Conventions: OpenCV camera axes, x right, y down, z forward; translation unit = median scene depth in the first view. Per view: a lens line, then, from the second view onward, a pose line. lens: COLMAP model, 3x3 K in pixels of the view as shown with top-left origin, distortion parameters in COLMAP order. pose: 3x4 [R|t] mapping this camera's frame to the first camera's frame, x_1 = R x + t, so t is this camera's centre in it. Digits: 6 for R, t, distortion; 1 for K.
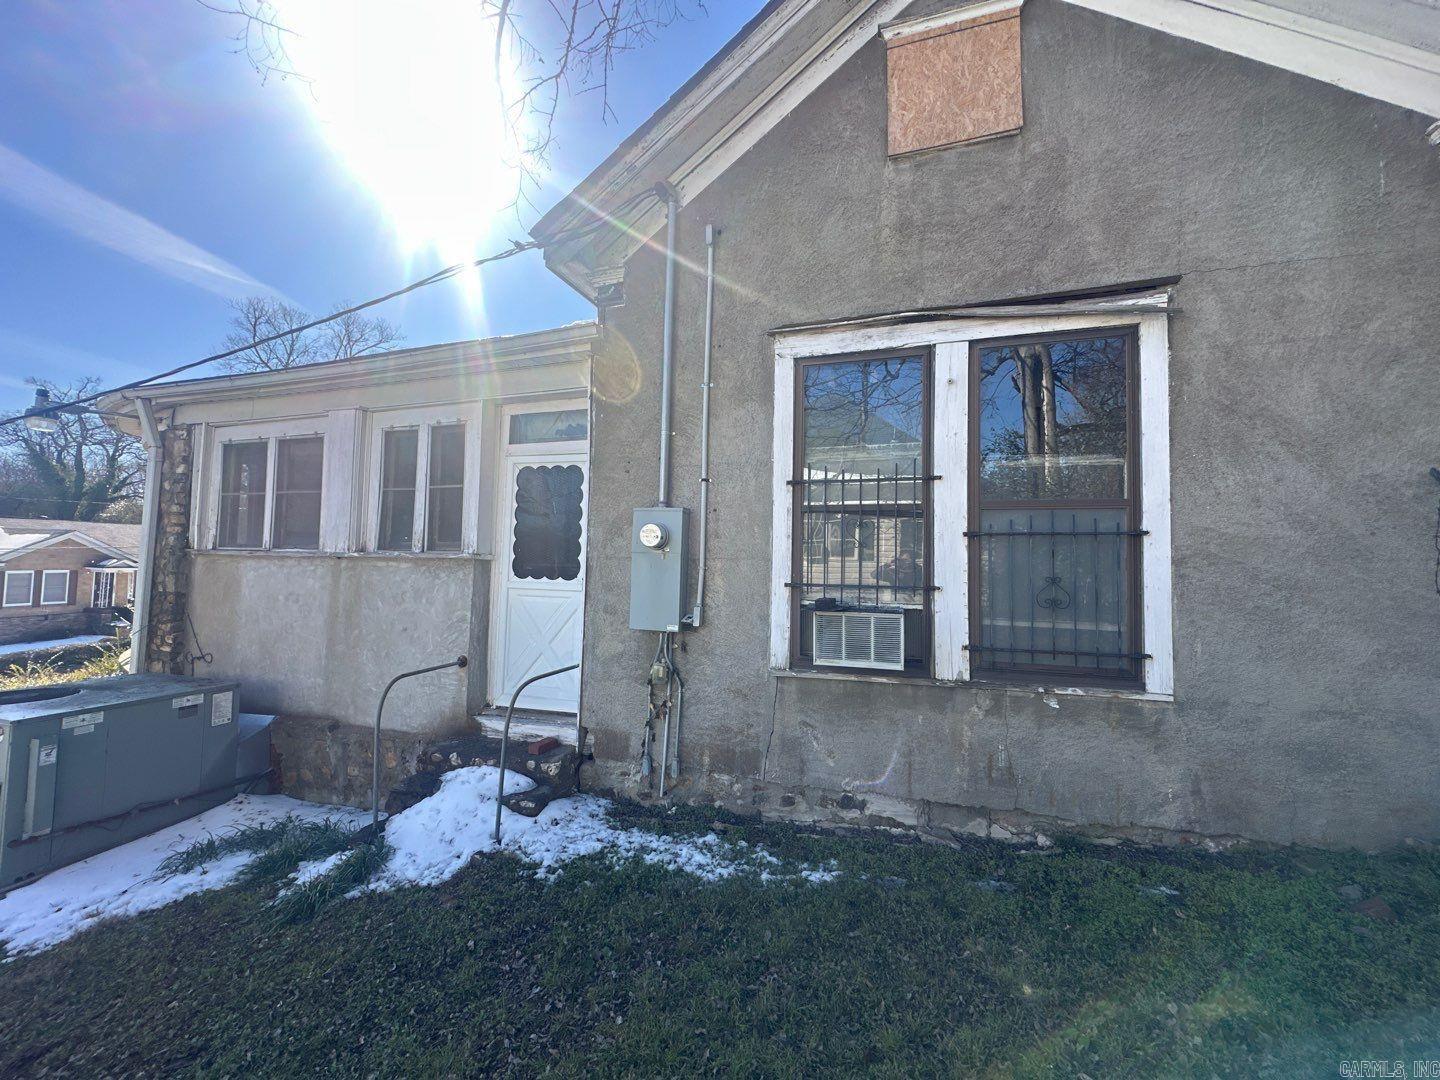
lens RADIAL K [[575.6, 0, 719.6], [0, 575.6, 537.2], [0, 0, 1]] dist [-0.002548, 0.000770]
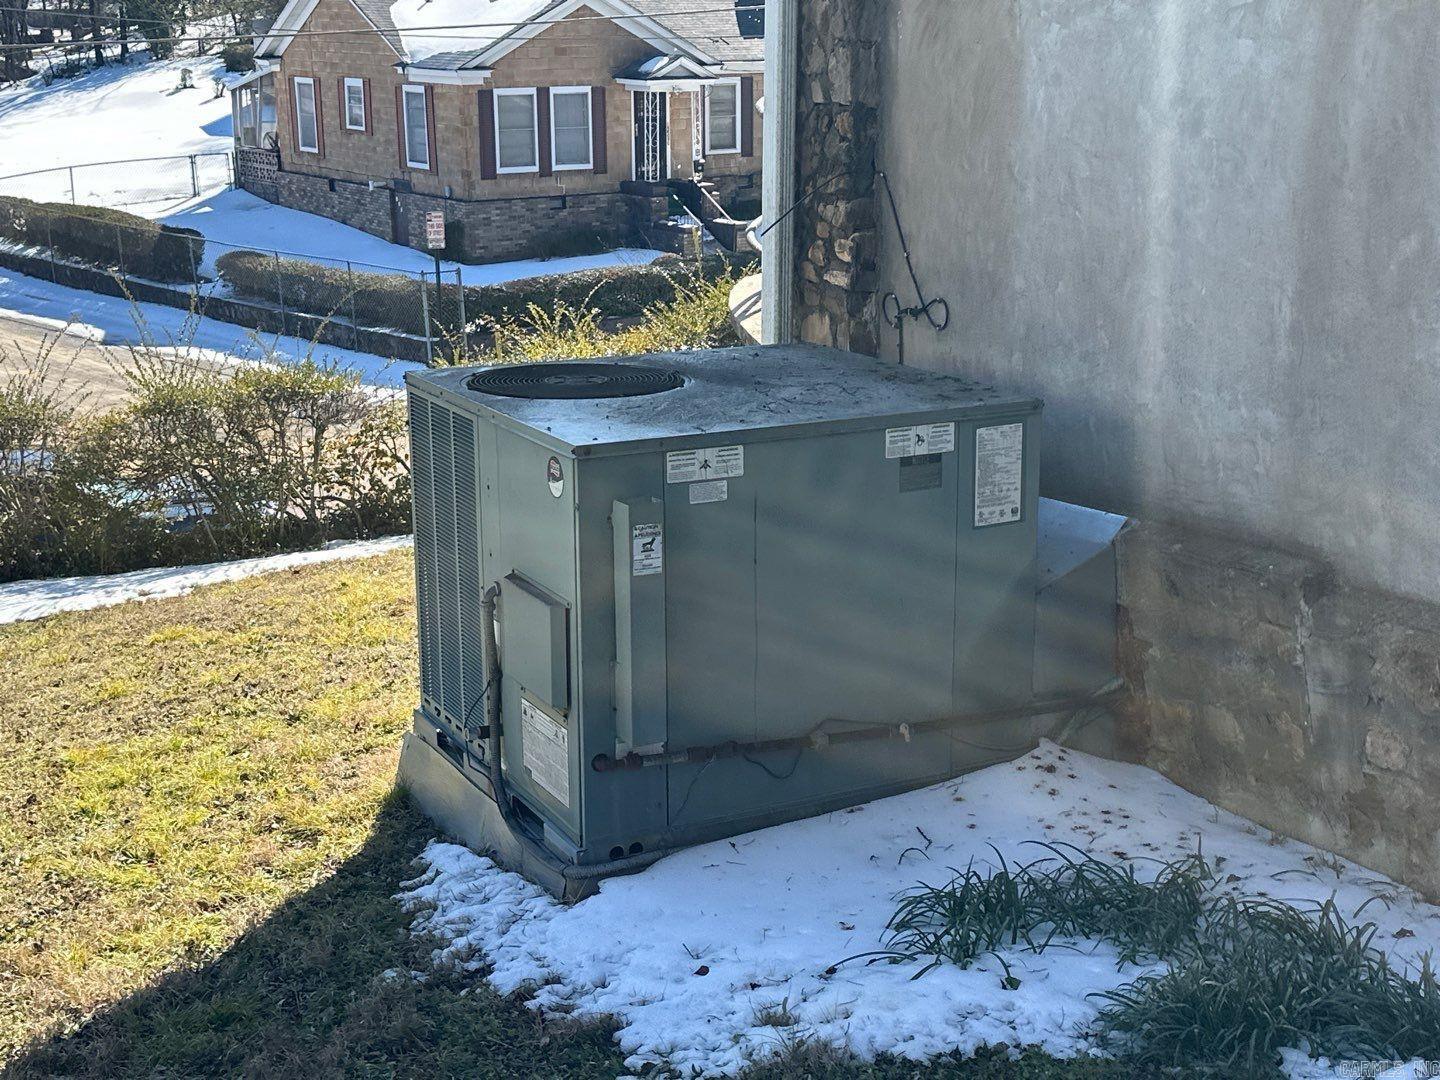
lens RADIAL K [[1907.0, 0, 695.8], [0, 1907.0, 541.9], [0, 0, 1]] dist [0.157288, -0.011165]
pose [[0.706665, 0.146864, -0.692139, -0.239422], [0.056042, 0.963529, 0.261668, 0.048012], [0.705326, -0.223701, 0.672662, 0.163605]]
